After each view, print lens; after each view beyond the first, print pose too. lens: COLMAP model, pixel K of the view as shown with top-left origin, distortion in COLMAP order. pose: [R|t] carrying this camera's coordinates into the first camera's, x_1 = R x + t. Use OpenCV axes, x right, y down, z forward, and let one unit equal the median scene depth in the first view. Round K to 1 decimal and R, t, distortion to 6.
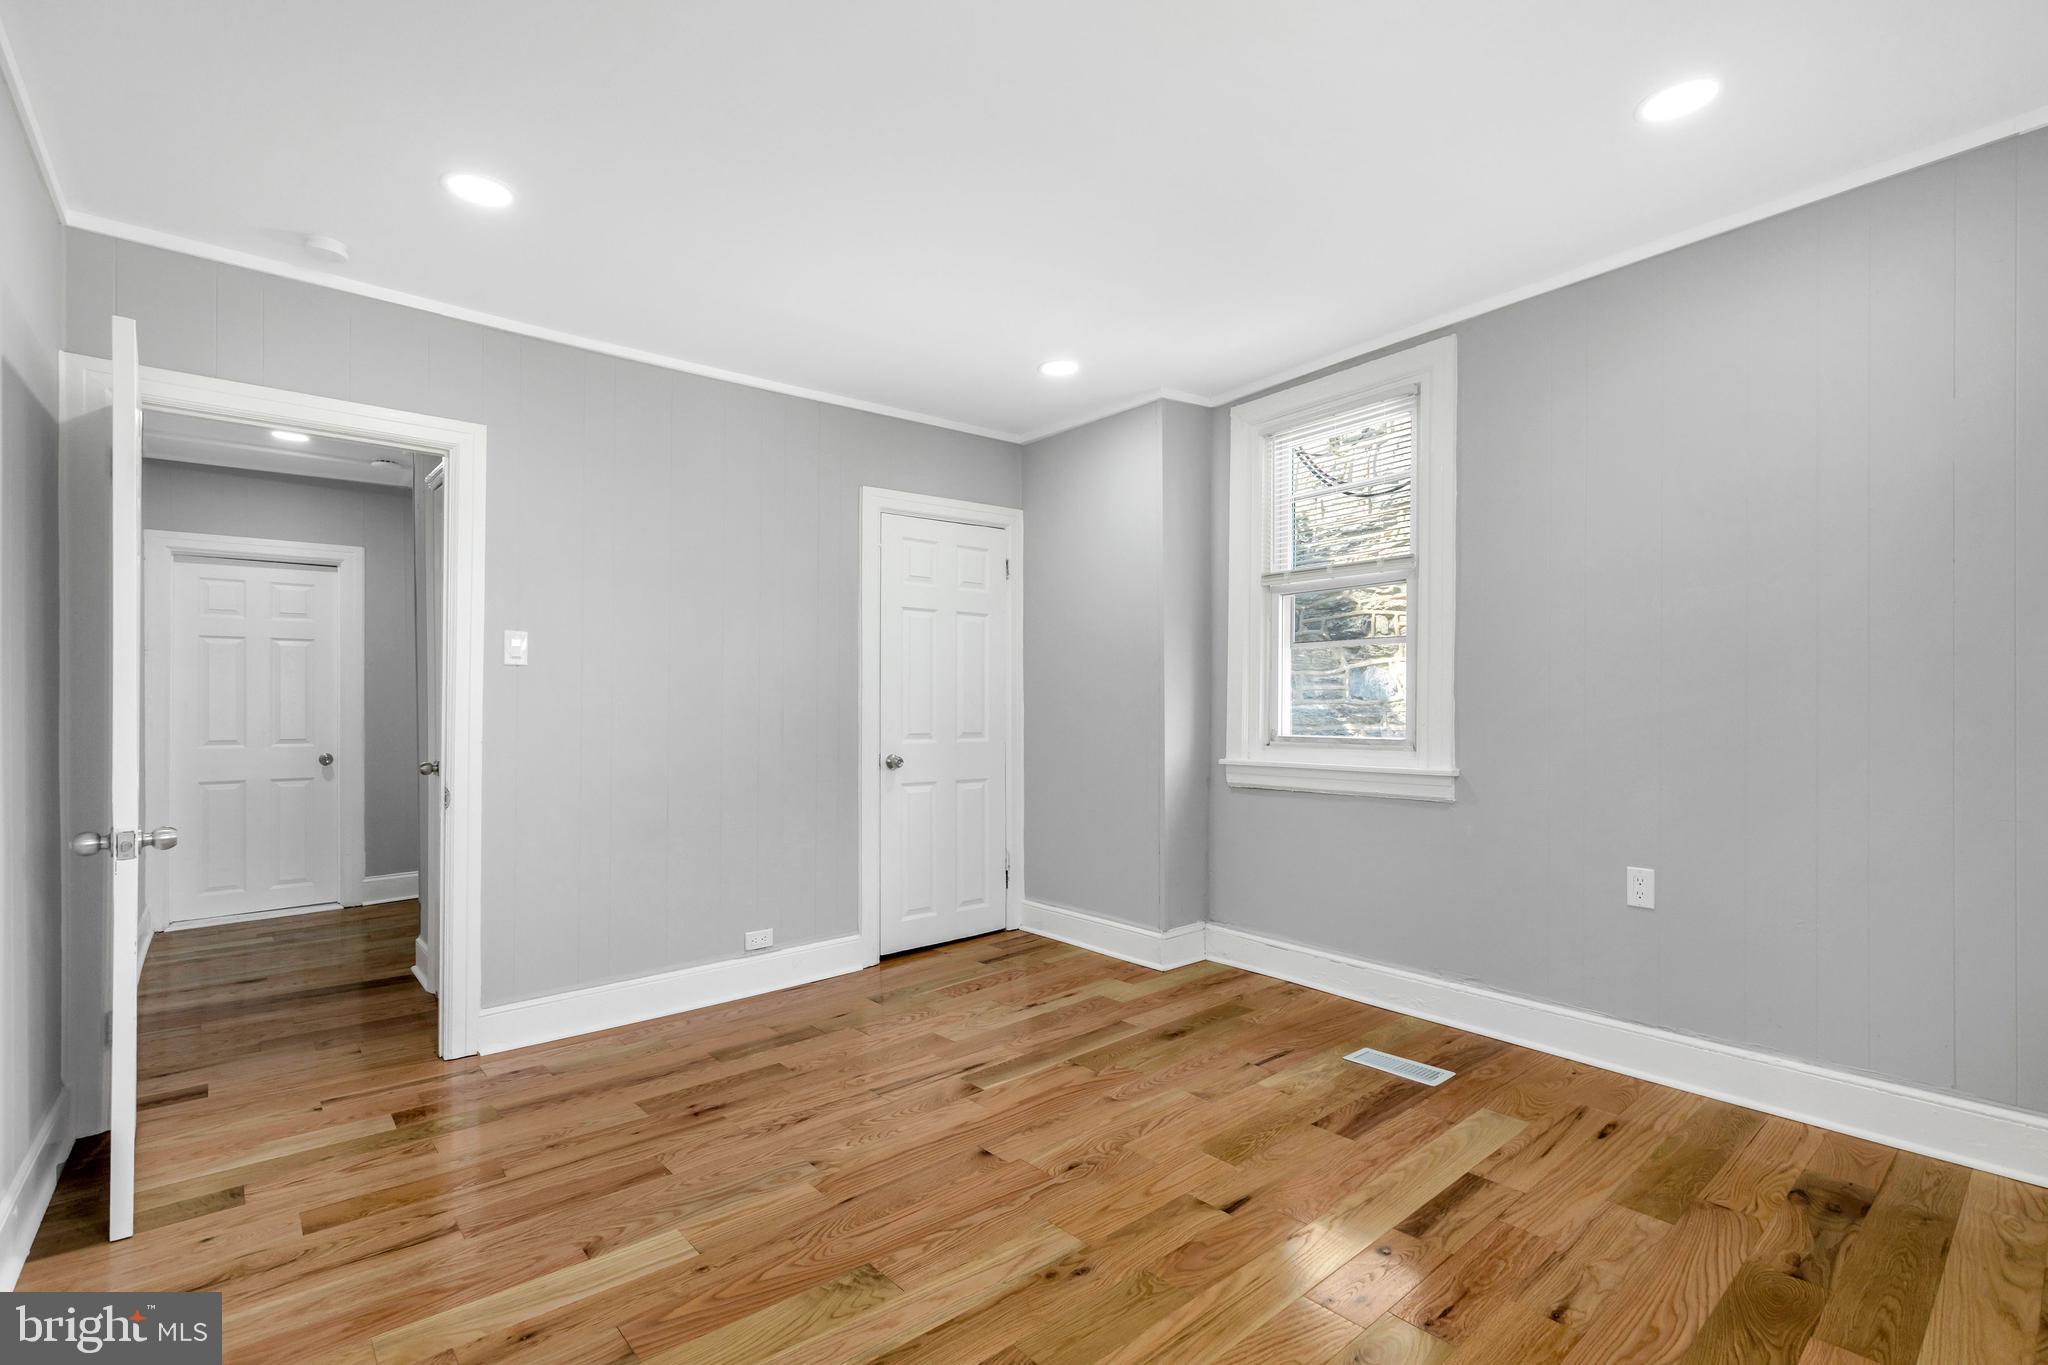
lens RADIAL K [[935.8, 0, 1031.9], [0, 935.8, 693.0], [0, 0, 1]] dist [0.005302, -0.000764]
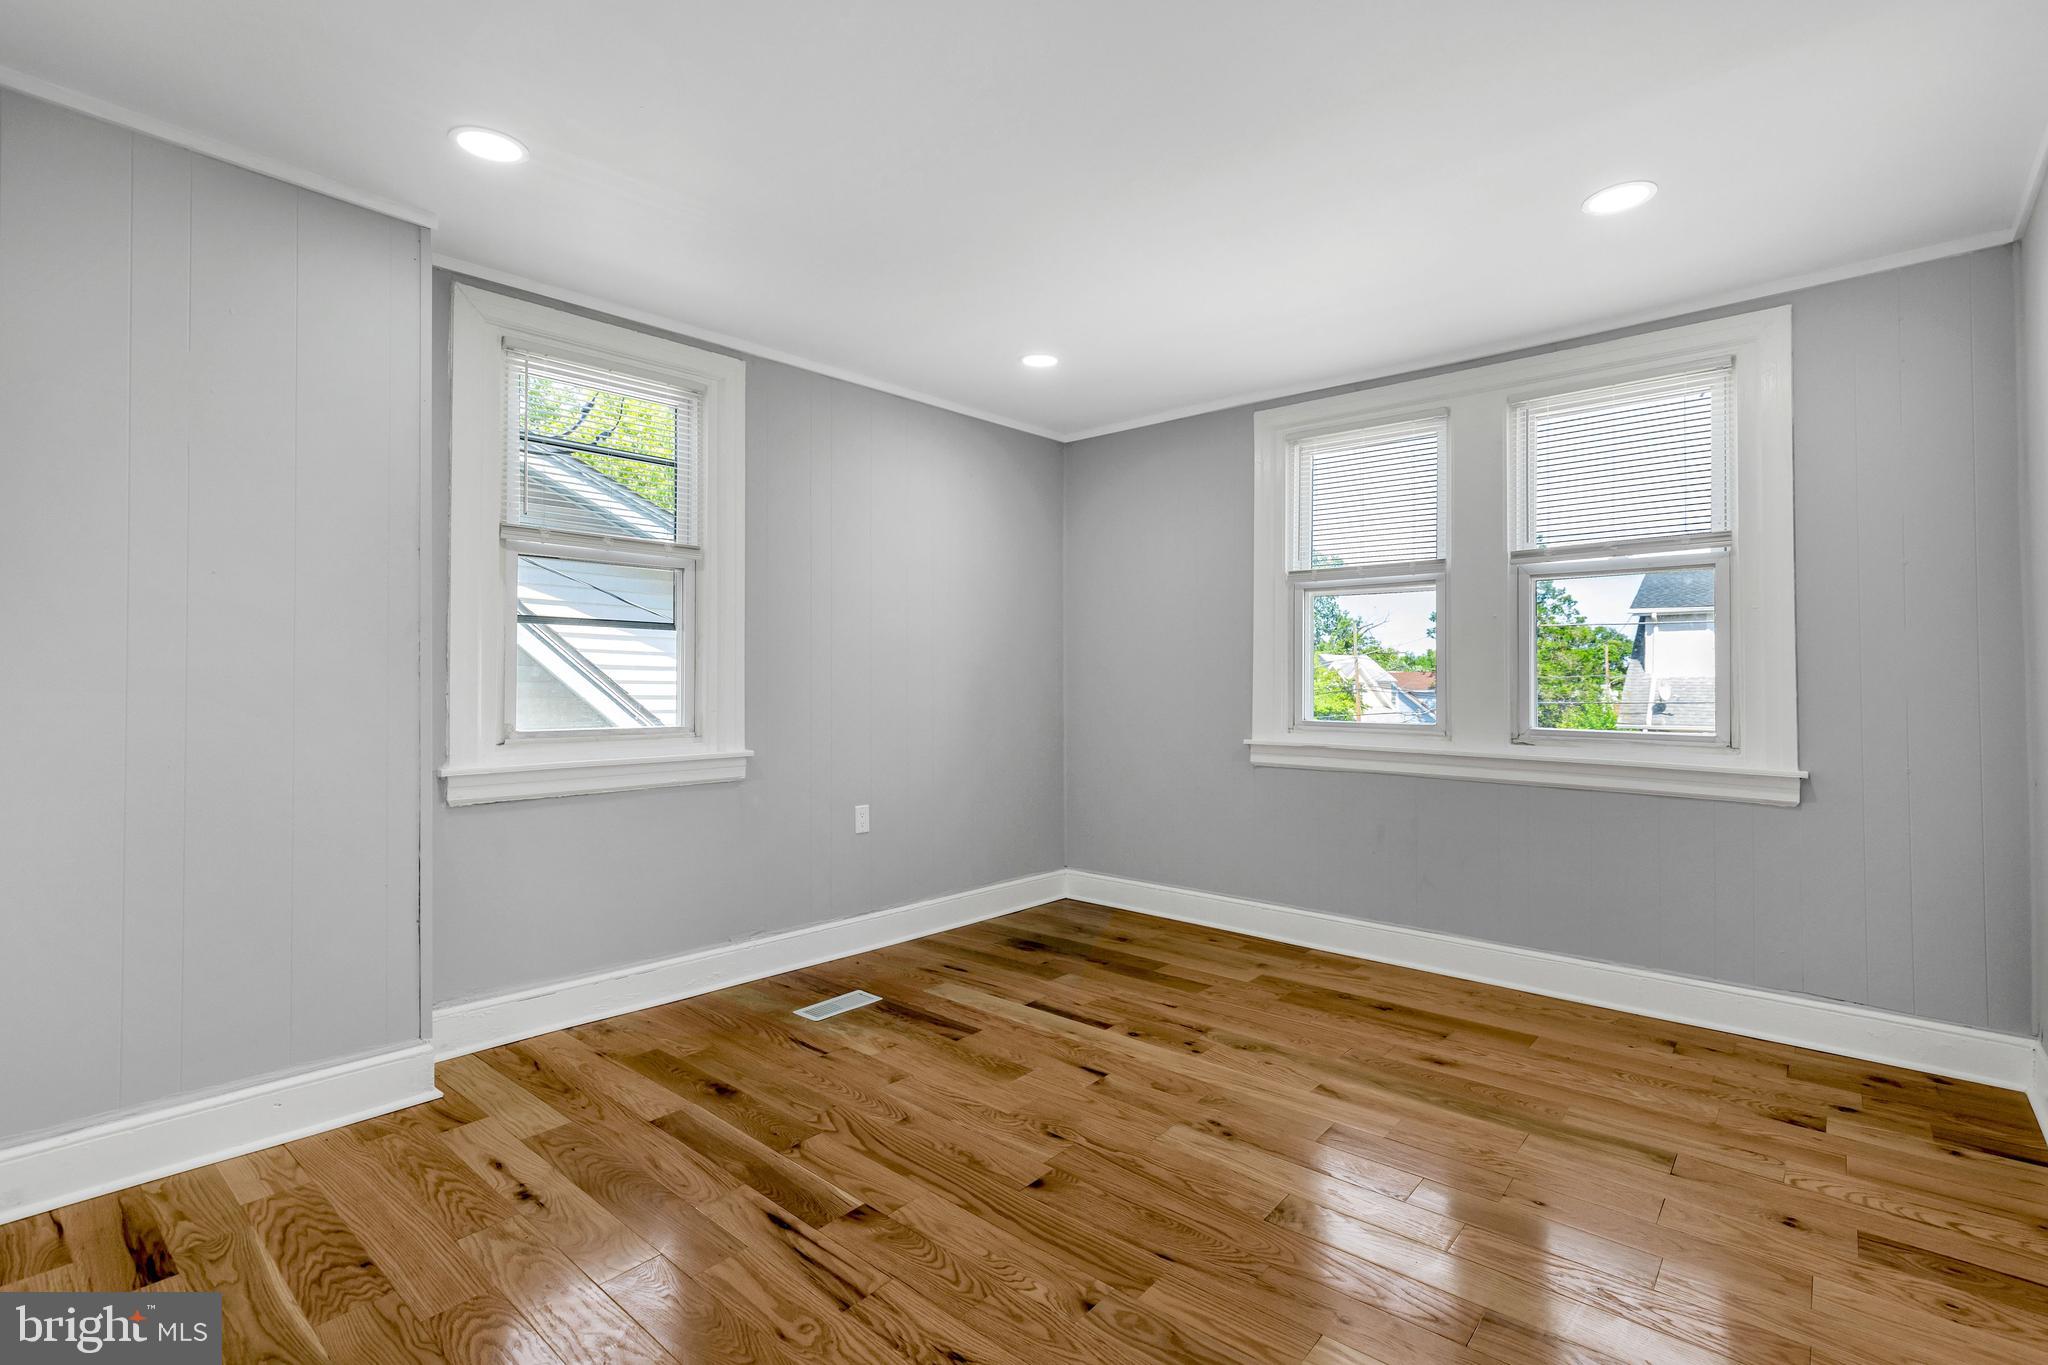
lens RADIAL K [[941.7, 0, 1016.6], [0, 941.7, 665.5], [0, 0, 1]] dist [0.003245, 0.000052]
pose [[-0.131533, 0.021570, 0.991077, -0.810494], [-0.008755, 0.999699, -0.022919, 0.004315], [-0.991273, -0.011691, -0.131304, 0.955217]]
